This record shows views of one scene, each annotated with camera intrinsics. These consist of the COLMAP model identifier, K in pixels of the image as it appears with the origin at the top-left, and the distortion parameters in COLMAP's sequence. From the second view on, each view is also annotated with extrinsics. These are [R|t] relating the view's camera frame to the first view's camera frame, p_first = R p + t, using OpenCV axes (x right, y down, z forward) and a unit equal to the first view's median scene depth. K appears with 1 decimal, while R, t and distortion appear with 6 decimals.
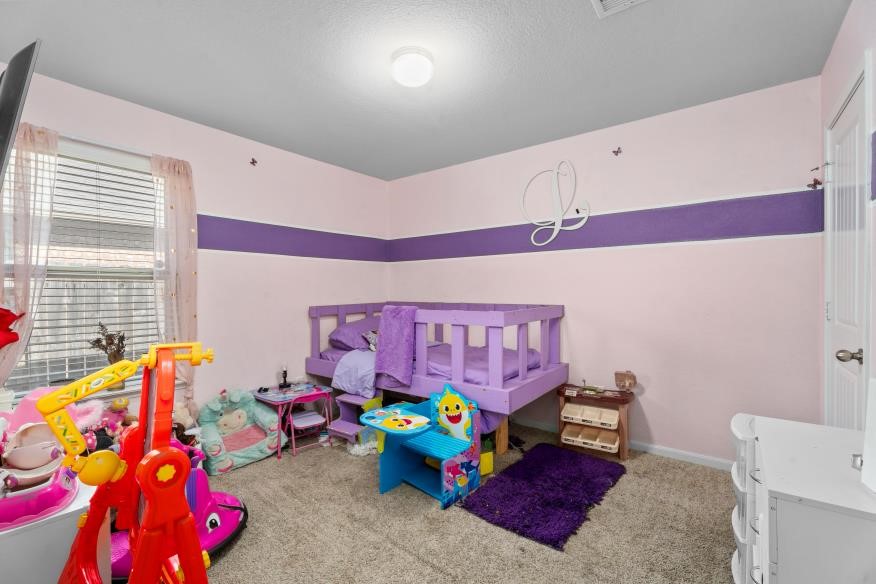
lens RADIAL K [[388.5, 0, 438.0], [0, 388.5, 292.0], [0, 0, 1]] dist [0.000897, 0.000053]
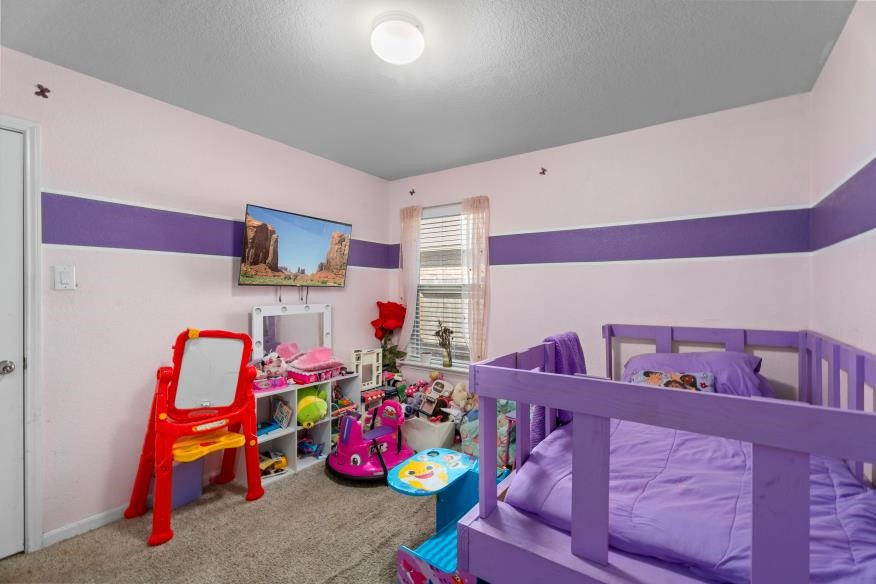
lens RADIAL K [[388.5, 0, 438.0], [0, 388.5, 292.0], [0, 0, 1]] dist [0.000897, 0.000053]
pose [[0.036840, 0.009140, -0.999279, 0.653446], [-0.012882, 0.999879, 0.008671, -0.044428], [0.999238, 0.012554, 0.036954, 0.912409]]
